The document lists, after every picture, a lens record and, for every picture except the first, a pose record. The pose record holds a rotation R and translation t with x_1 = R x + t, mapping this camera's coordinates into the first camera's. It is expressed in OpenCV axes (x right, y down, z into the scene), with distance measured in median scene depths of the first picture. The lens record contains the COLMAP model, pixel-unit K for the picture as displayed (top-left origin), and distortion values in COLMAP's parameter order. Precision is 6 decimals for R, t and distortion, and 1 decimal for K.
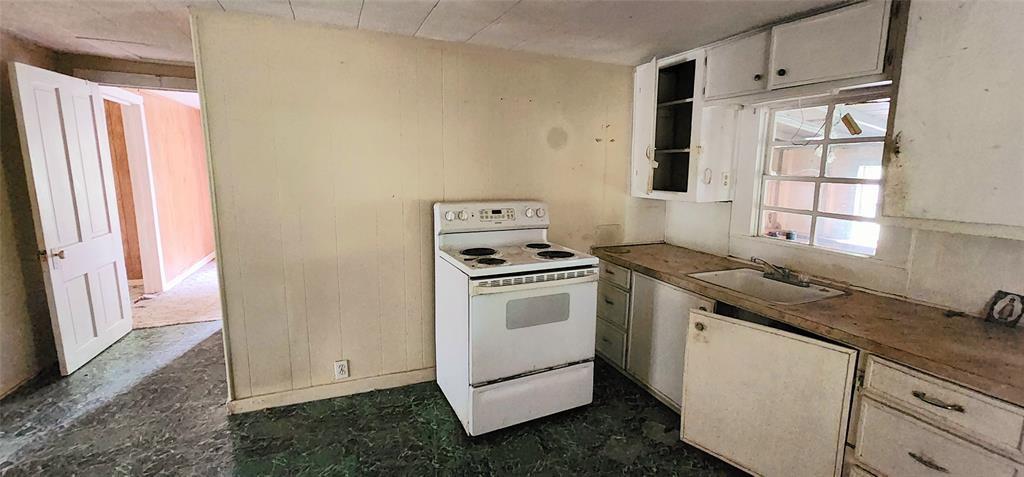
lens RADIAL K [[420.9, 0, 514.4], [0, 420.9, 235.1], [0, 0, 1]] dist [0.001234, -0.000008]
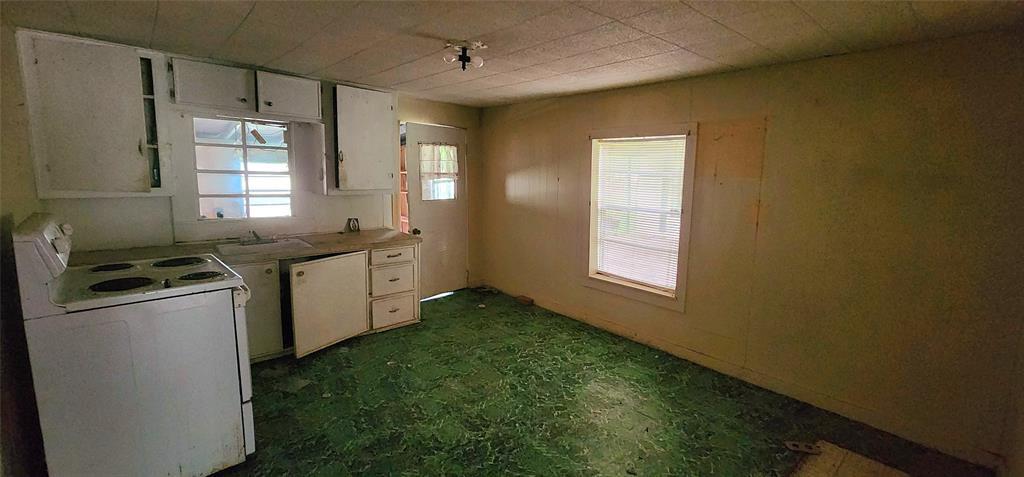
lens RADIAL K [[420.9, 0, 514.4], [0, 420.9, 235.1], [0, 0, 1]] dist [0.001234, -0.000008]
pose [[-0.314700, -0.163162, 0.935062, -1.053528], [0.120264, 0.970322, 0.209790, -0.123809], [-0.941541, 0.178475, -0.285738, 0.619169]]
